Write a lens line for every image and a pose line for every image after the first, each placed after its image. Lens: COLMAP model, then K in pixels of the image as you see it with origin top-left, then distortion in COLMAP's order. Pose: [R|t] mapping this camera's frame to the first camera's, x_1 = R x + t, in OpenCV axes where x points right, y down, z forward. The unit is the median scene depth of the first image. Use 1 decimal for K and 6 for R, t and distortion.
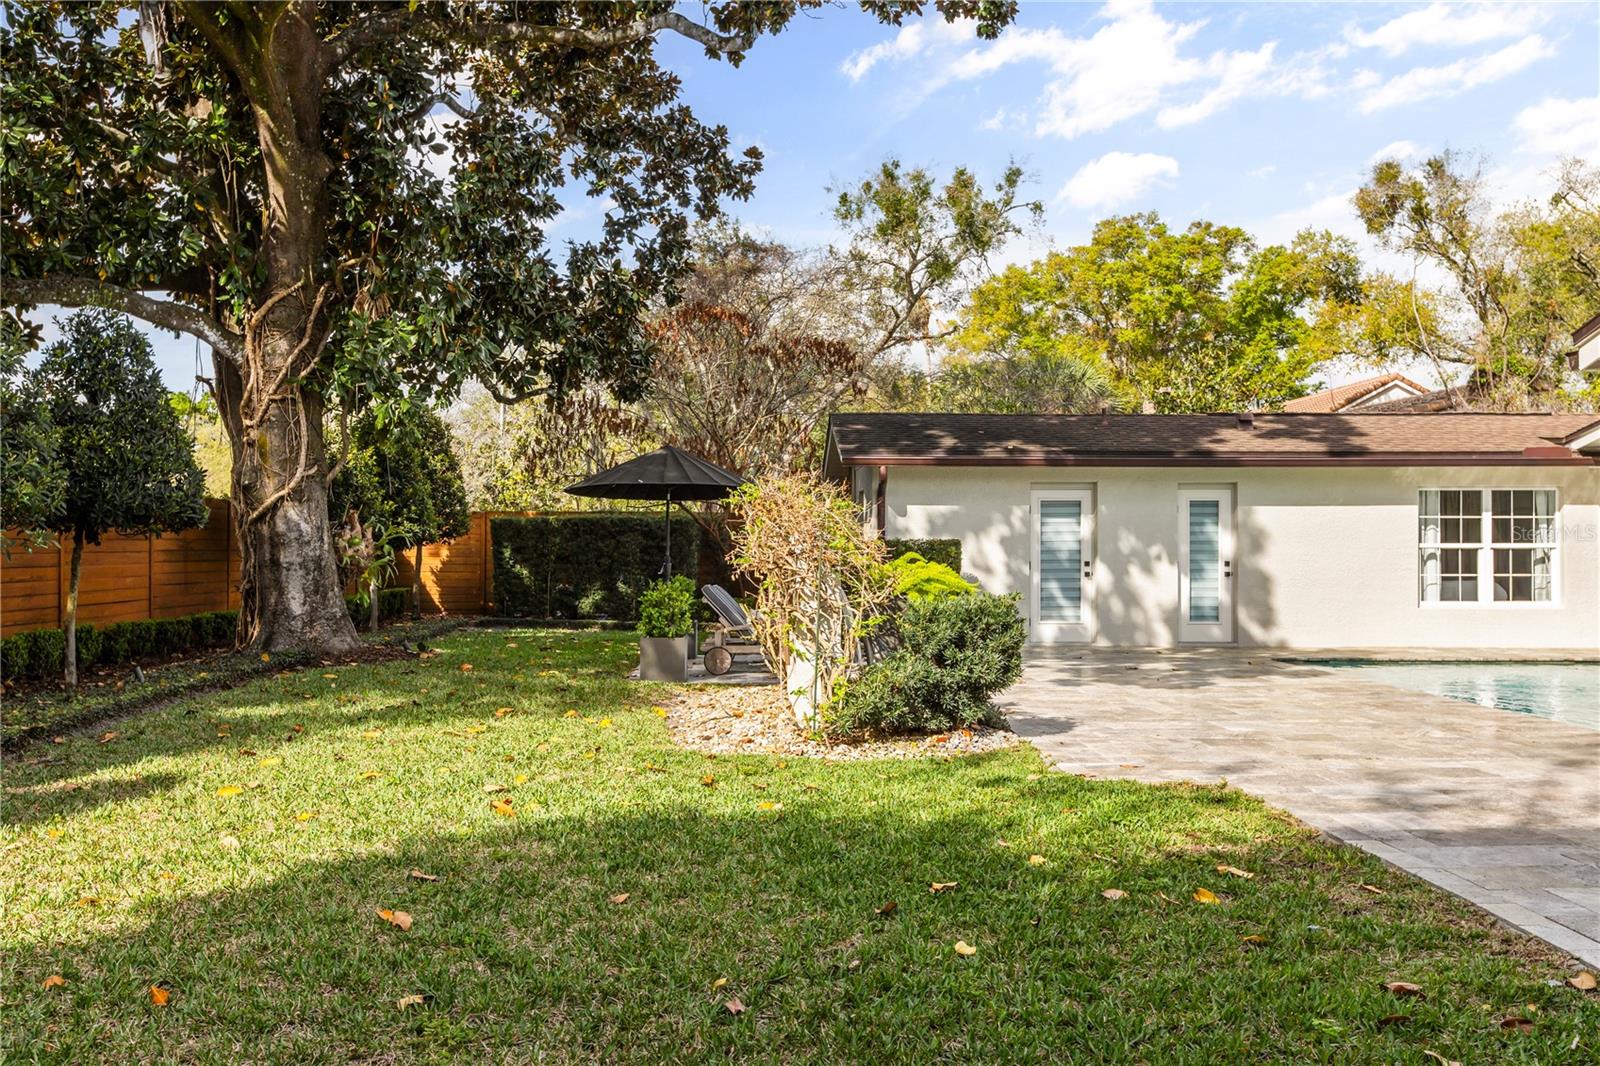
lens RADIAL K [[1453.1, 0, 800.0], [0, 1453.1, 533.0], [0, 0, 1]] dist [-0.002670, -0.004633]
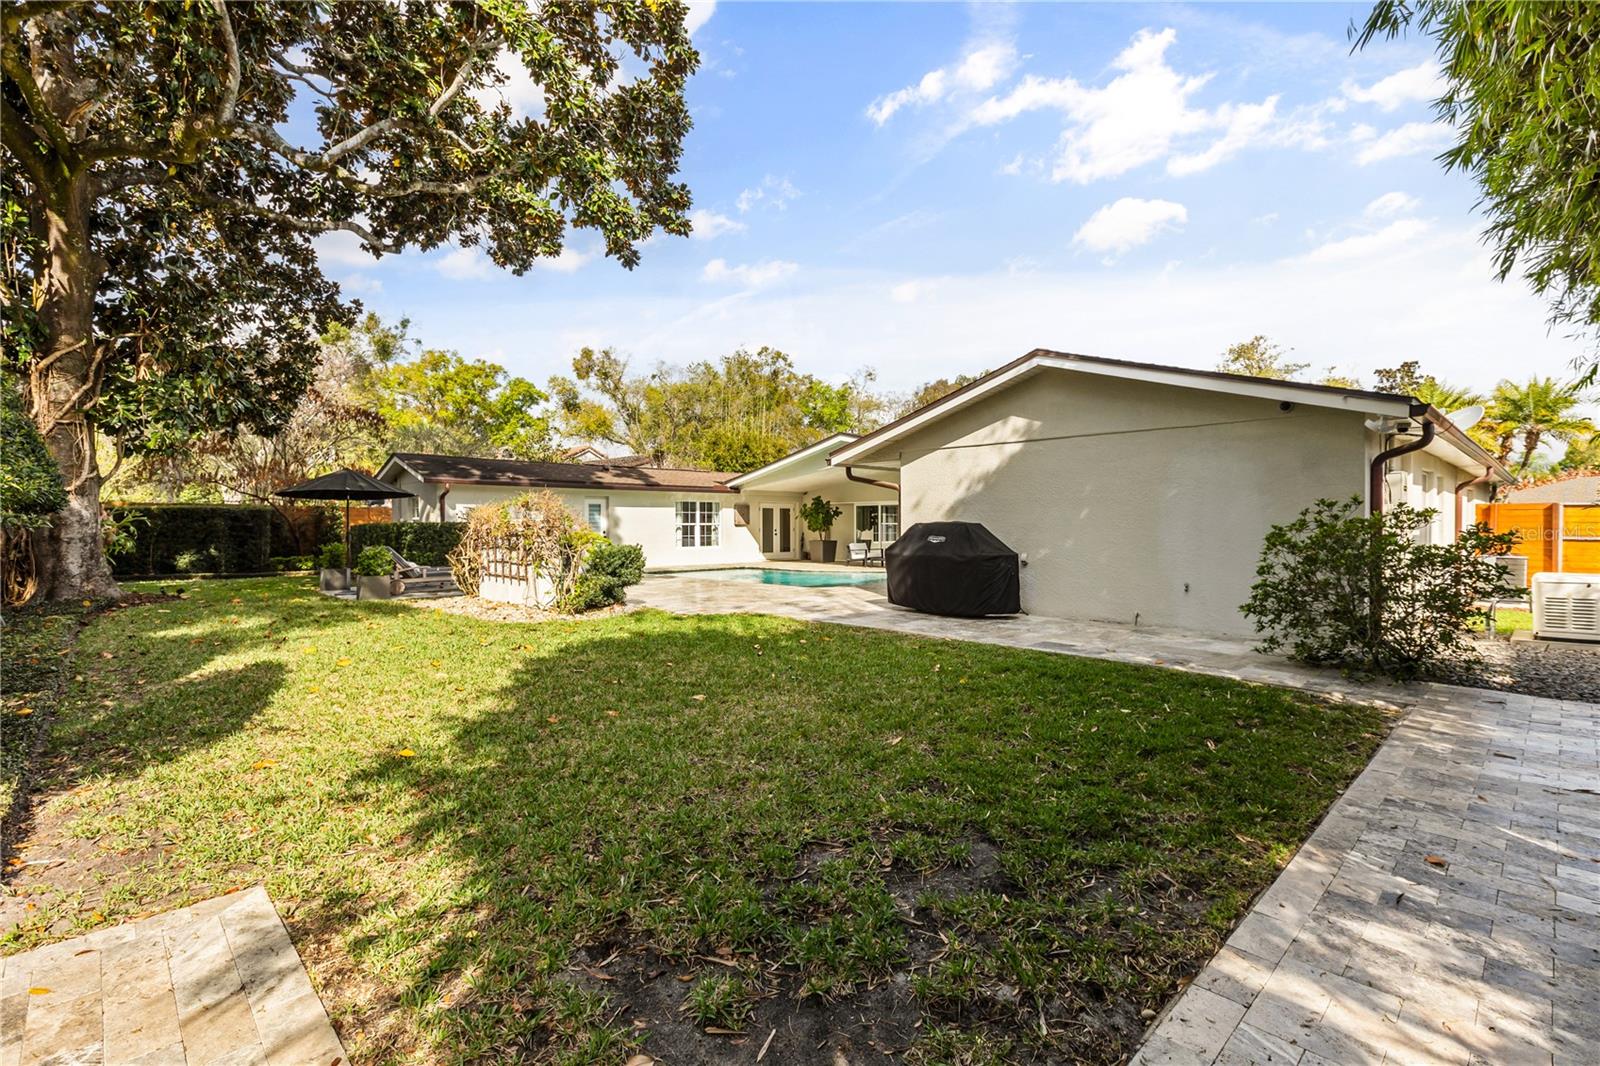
lens RADIAL K [[740.5, 0, 800.0], [0, 740.5, 533.0], [0, 0, 1]] dist [0.000951, 0.000162]
pose [[0.698926, -0.011139, 0.715107, -0.316522], [-0.003227, 0.999819, 0.018728, -0.000341], [-0.715187, -0.015398, 0.698764, -0.019214]]
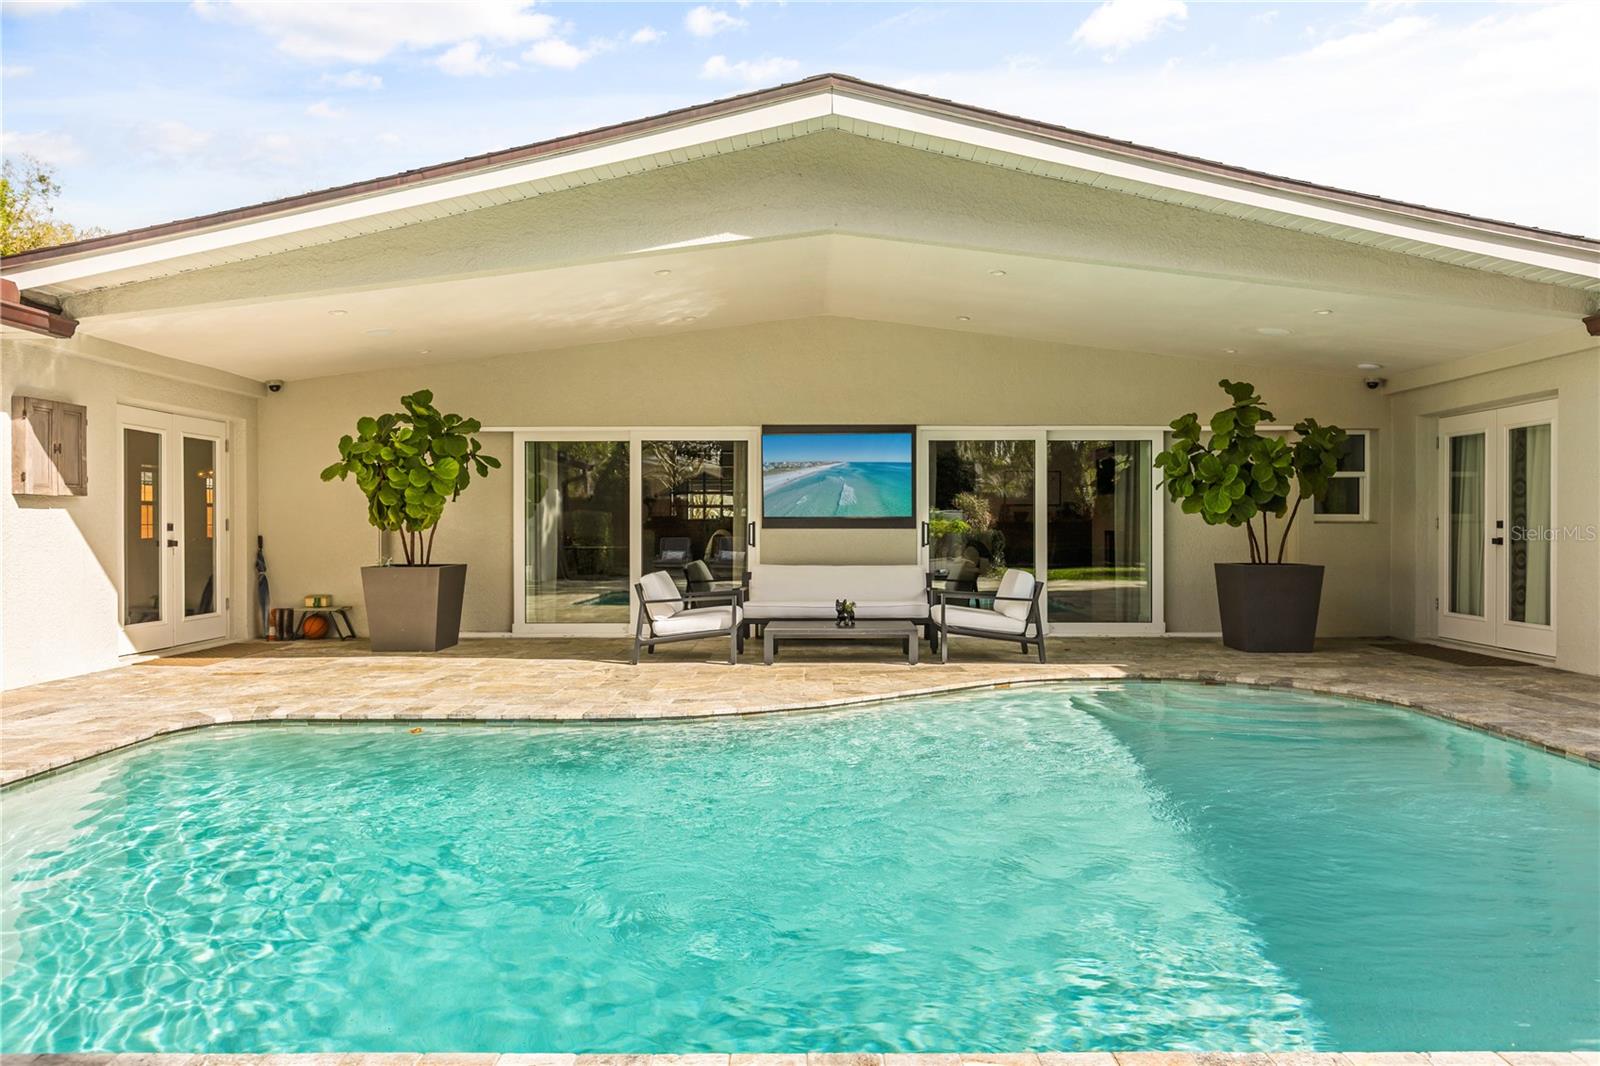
lens RADIAL K [[1109.1, 0, 800.0], [0, 1109.1, 533.0], [0, 0, 1]] dist [0.000370, 0.000262]
pose [[-0.021275, -0.009032, 0.999733, 0.156715], [-0.010957, 0.999901, 0.008800, 0.016606], [-0.999714, -0.010767, -0.021372, 0.728755]]
